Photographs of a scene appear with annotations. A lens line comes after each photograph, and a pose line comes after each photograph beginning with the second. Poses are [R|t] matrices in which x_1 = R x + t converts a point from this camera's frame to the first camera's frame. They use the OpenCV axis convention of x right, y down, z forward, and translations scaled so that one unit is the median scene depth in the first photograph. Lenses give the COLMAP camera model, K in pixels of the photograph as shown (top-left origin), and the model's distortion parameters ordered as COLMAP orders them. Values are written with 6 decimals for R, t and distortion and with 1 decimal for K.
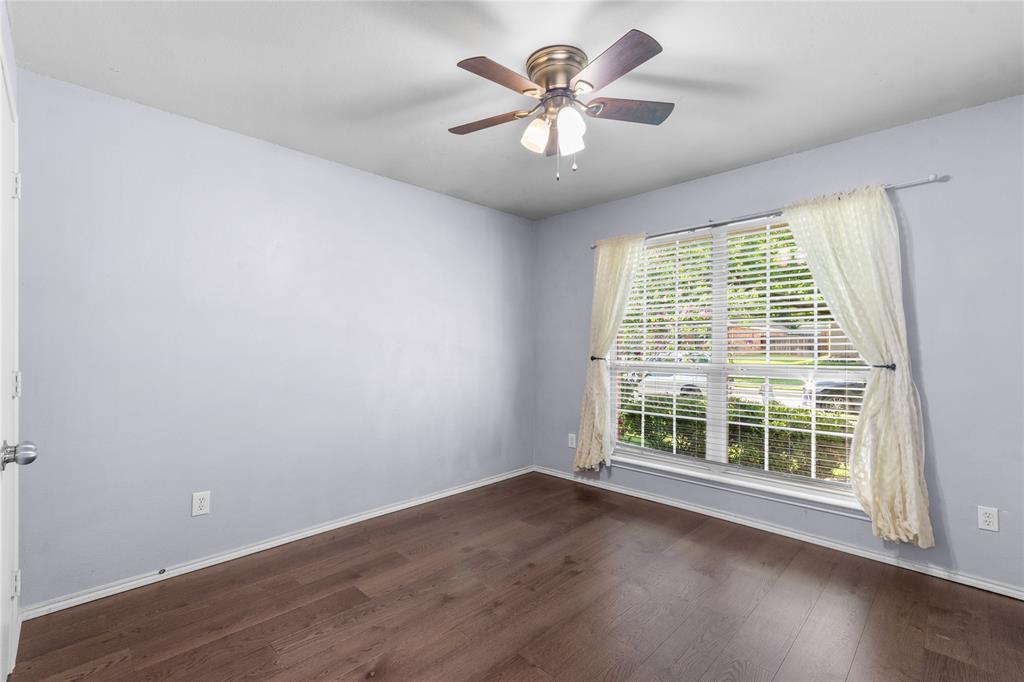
lens RADIAL K [[449.7, 0, 514.3], [0, 449.7, 345.9], [0, 0, 1]] dist [-0.000326, -0.000045]
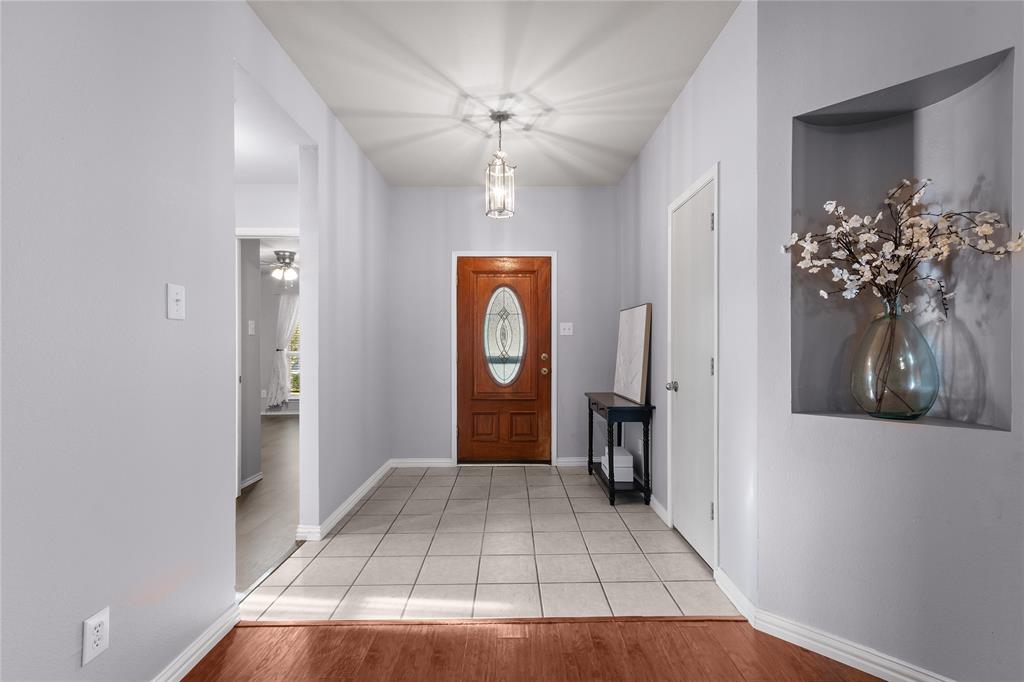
lens RADIAL K [[449.7, 0, 514.3], [0, 449.7, 345.1], [0, 0, 1]] dist [-0.000326, -0.000045]
pose [[0.711471, 0.002074, 0.702713, -0.492994], [-0.007055, 0.999966, 0.004192, -0.013293], [-0.702680, -0.007940, 0.711462, -1.189828]]
